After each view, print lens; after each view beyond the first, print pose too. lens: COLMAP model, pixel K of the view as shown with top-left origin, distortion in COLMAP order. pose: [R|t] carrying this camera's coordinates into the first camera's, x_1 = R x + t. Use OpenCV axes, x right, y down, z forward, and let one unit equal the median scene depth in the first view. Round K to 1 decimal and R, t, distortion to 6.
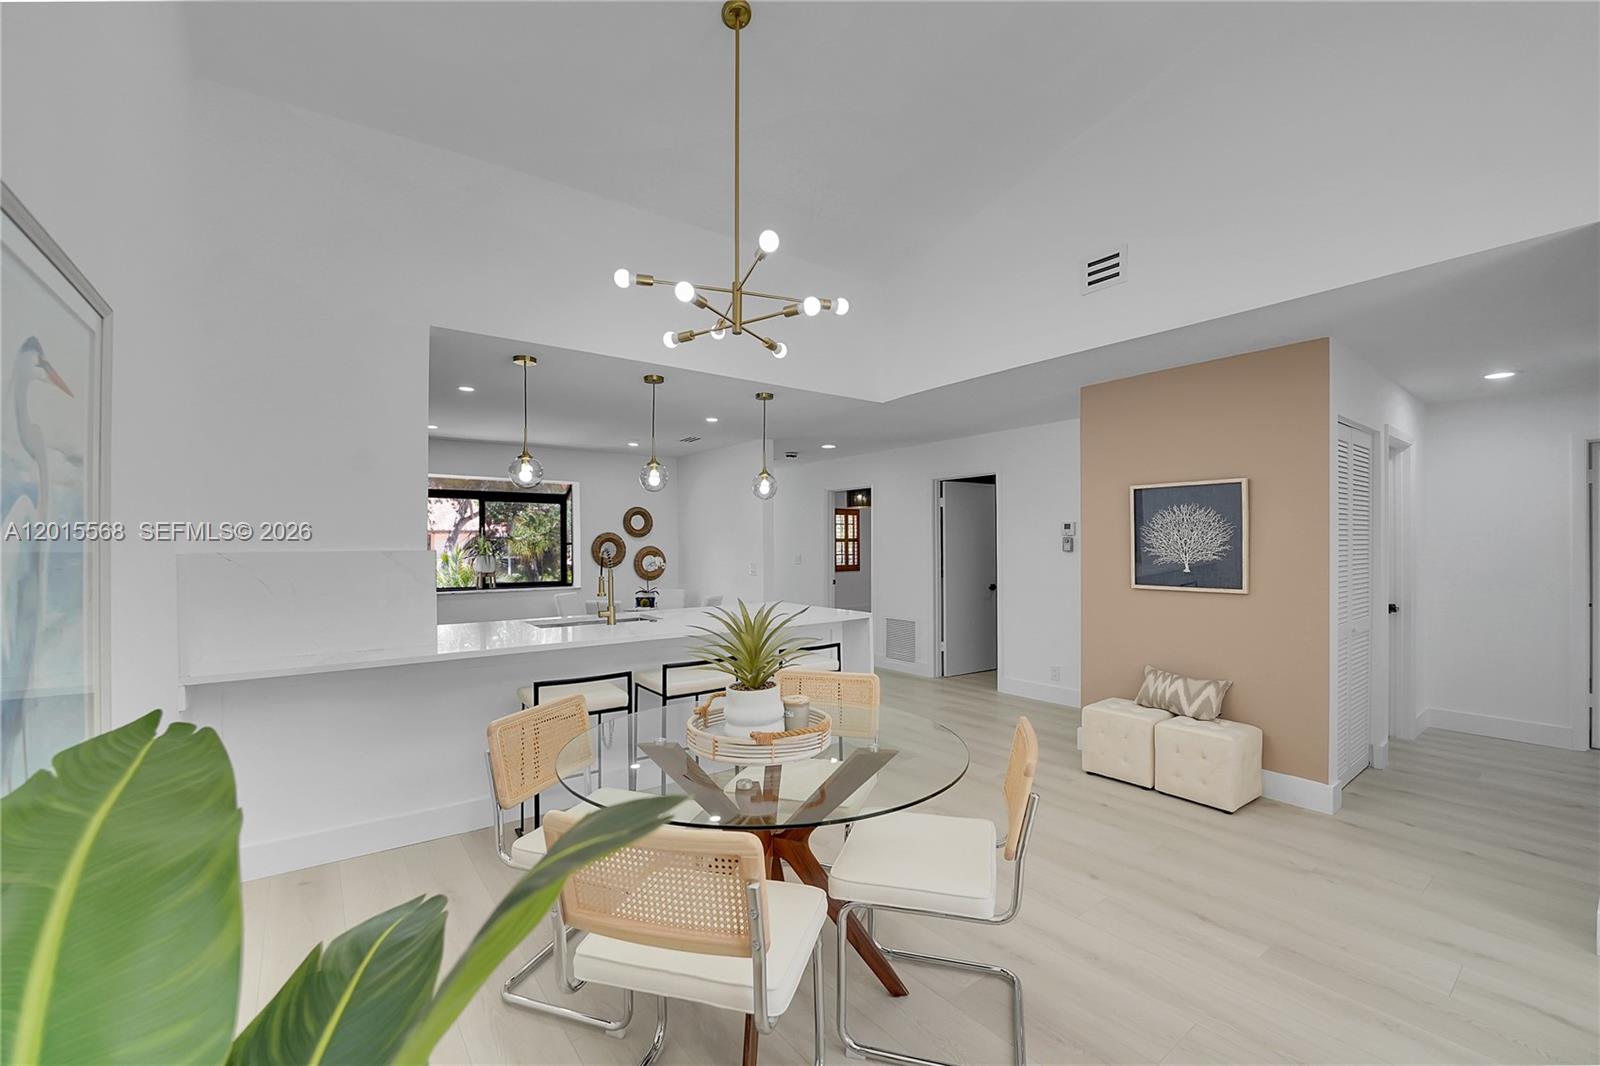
lens RADIAL K [[656.9, 0, 794.6], [0, 656.9, 548.7], [0, 0, 1]] dist [-0.025686, 0.000193]
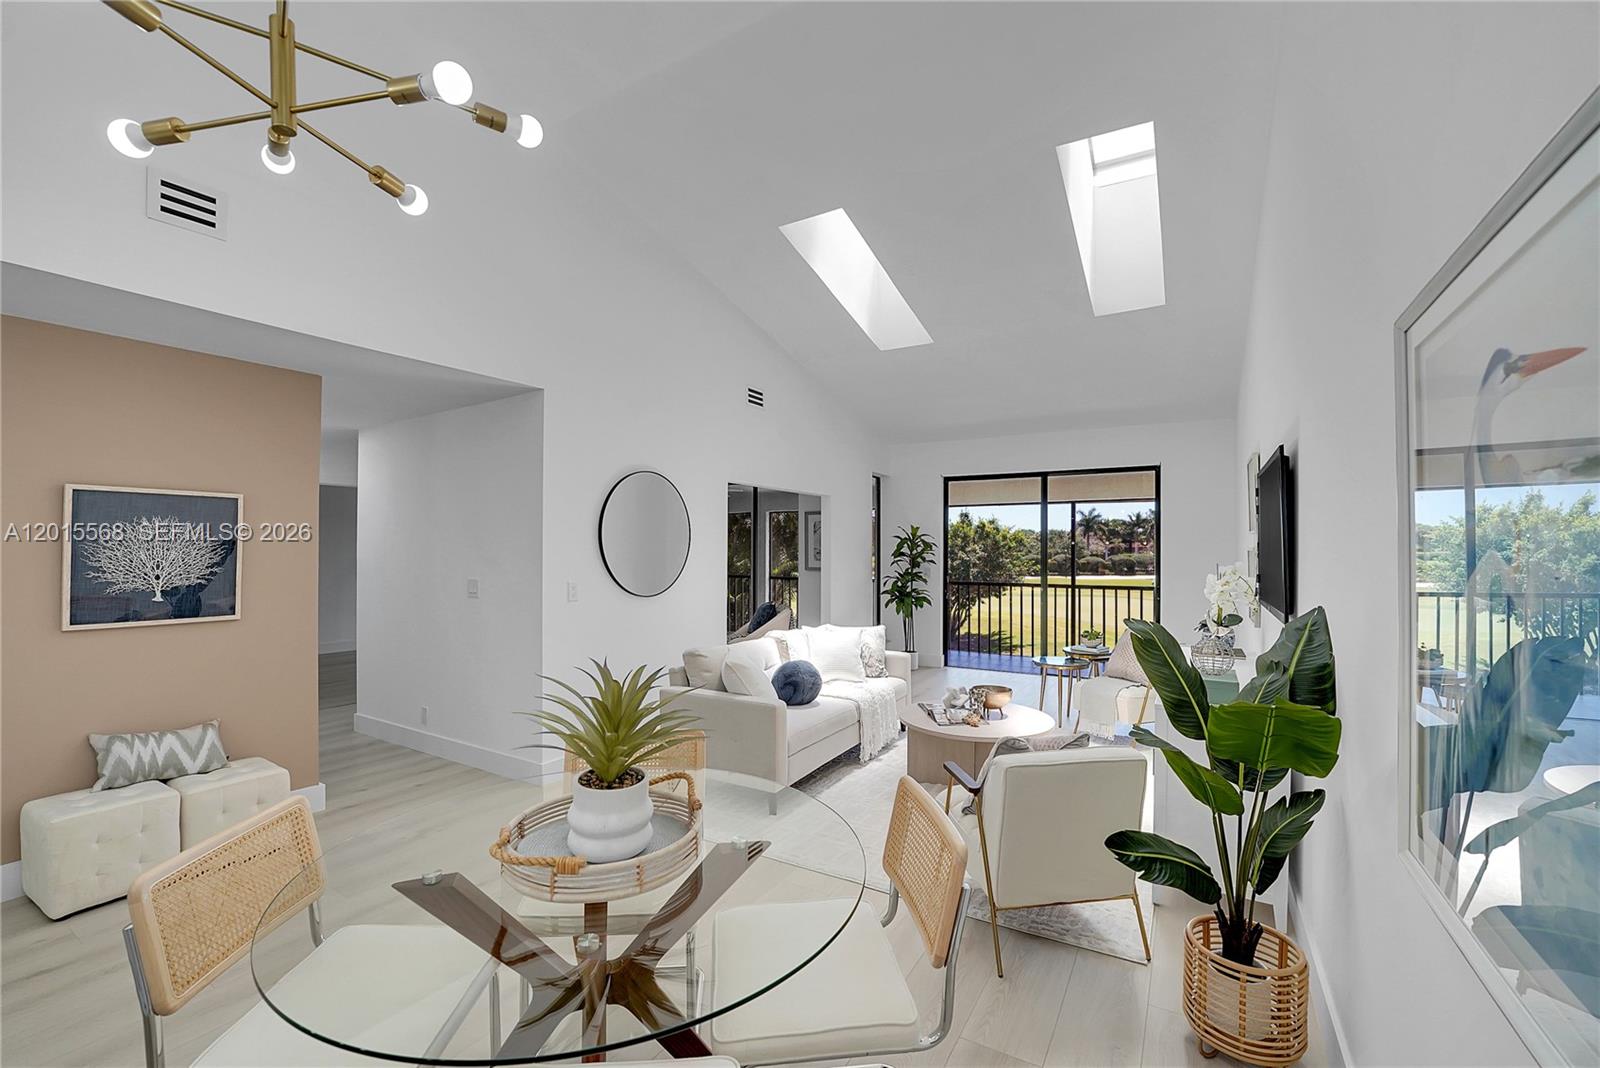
lens RADIAL K [[659.0, 0, 799.5], [0, 659.0, 545.3], [0, 0, 1]] dist [-0.026192, 0.000545]
pose [[-0.371283, 0.008698, 0.928479, -0.235731], [0.004253, 0.999962, -0.007667, -0.012959], [-0.928510, 0.001102, -0.371306, 0.307140]]
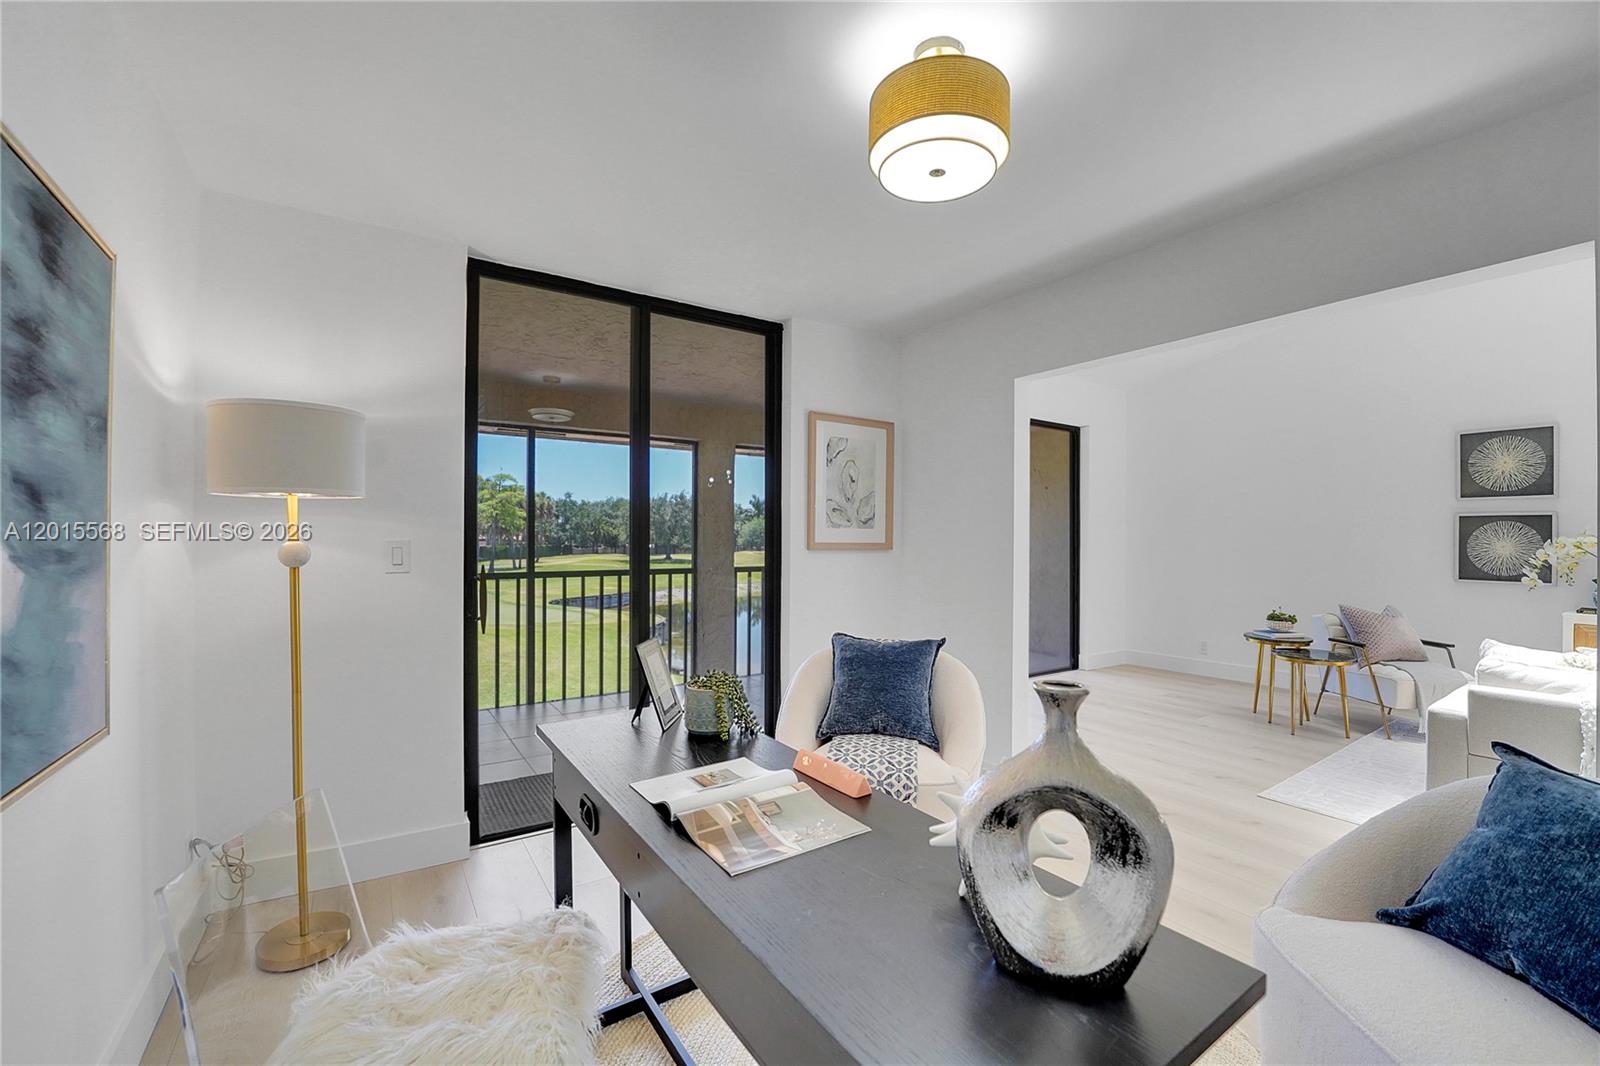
lens RADIAL K [[650.9, 0, 798.2], [0, 650.9, 537.4], [0, 0, 1]] dist [-0.024344, 0.000388]
pose [[-0.998470, -0.003552, 0.055173, 0.848169], [-0.003389, 0.999990, 0.003057, 0.011760], [-0.055184, 0.002866, -0.998472, 0.348276]]
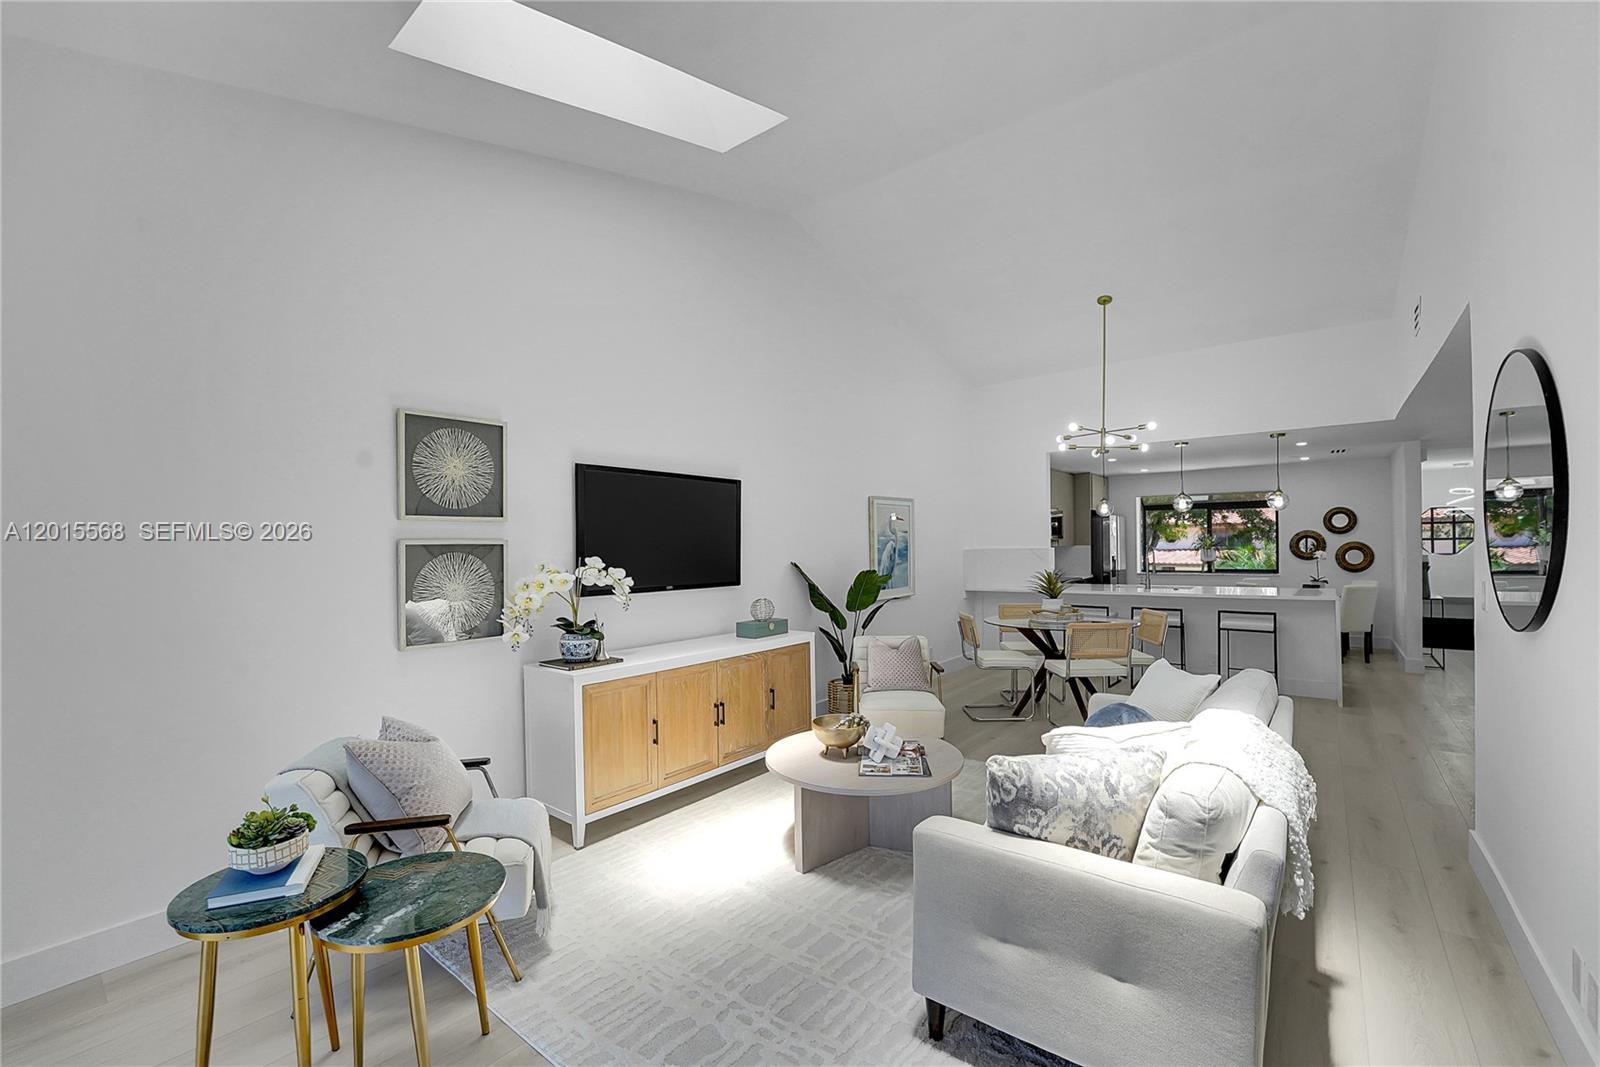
lens RADIAL K [[659.0, 0, 799.5], [0, 659.0, 544.8], [0, 0, 1]] dist [-0.026192, 0.000545]
pose [[0.249252, -0.000222, -0.968439, 0.670714], [0.008590, 0.999961, 0.001981, -0.009264], [0.968401, -0.008812, 0.249244, -0.205646]]
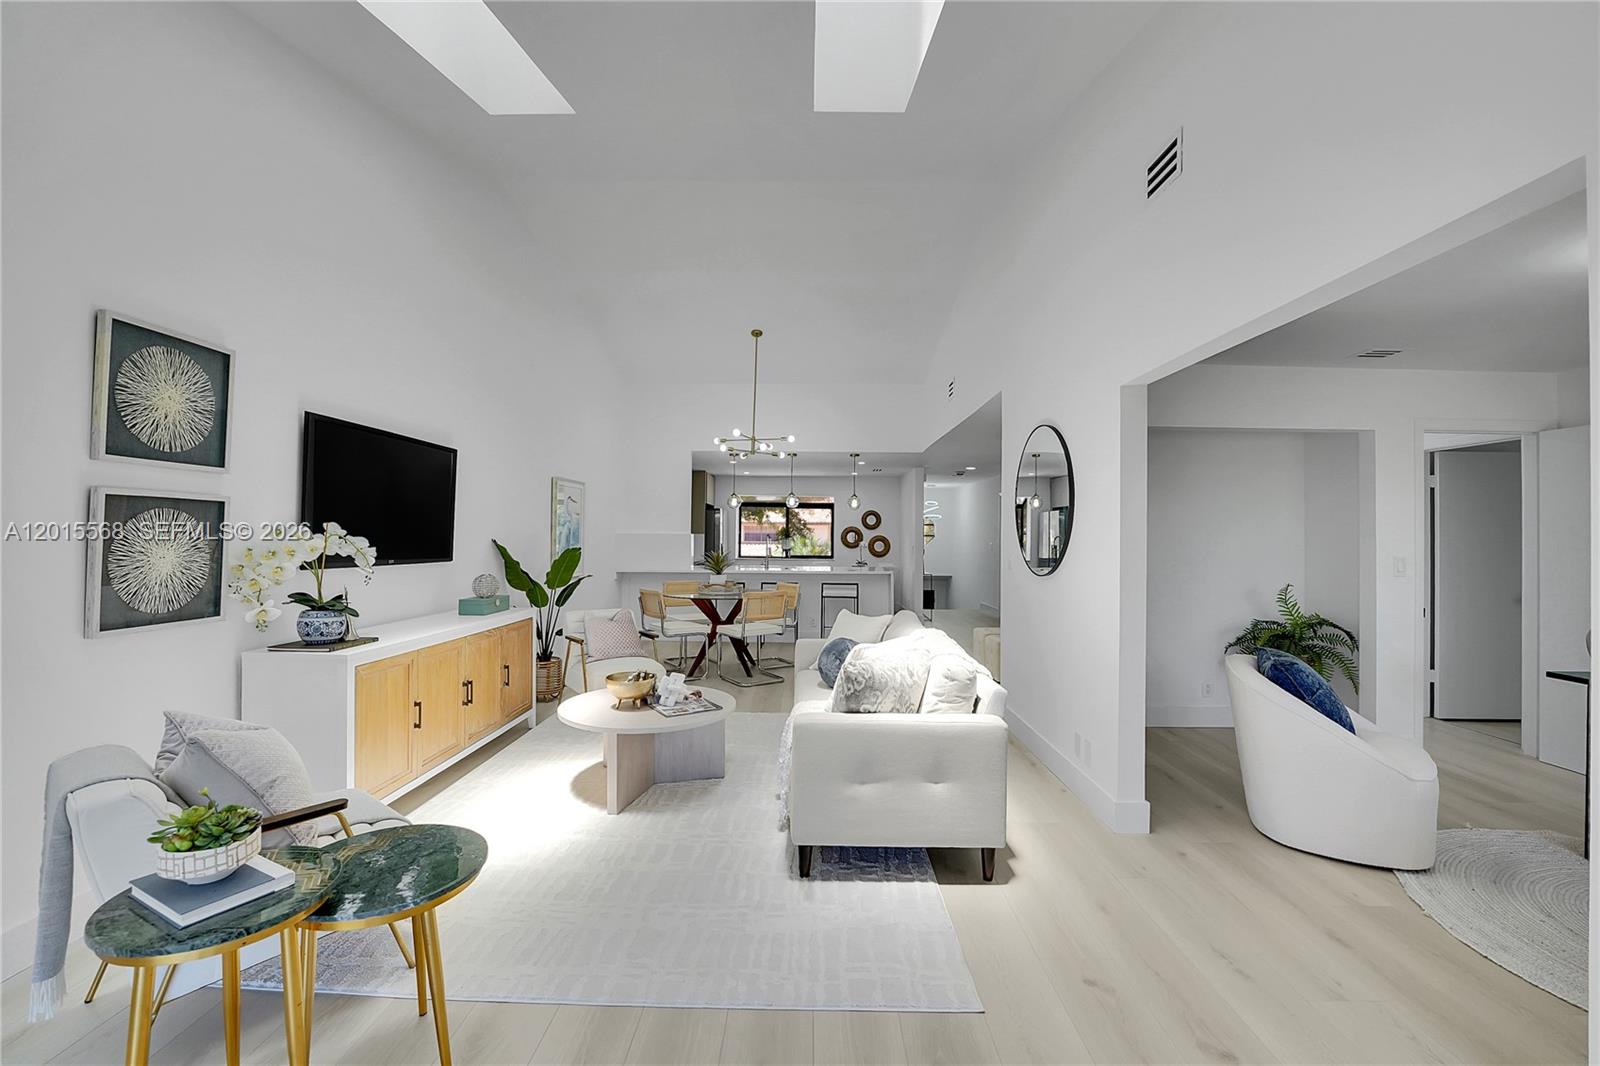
lens RADIAL K [[655.6, 0, 797.4], [0, 655.6, 524.3], [0, 0, 1]] dist [-0.028066, 0.004396]
pose [[0.787078, 0.000236, -0.616853, 0.648069], [-0.016125, 0.999666, -0.020193, 0.004684], [0.616643, 0.025840, 0.786819, -0.382343]]
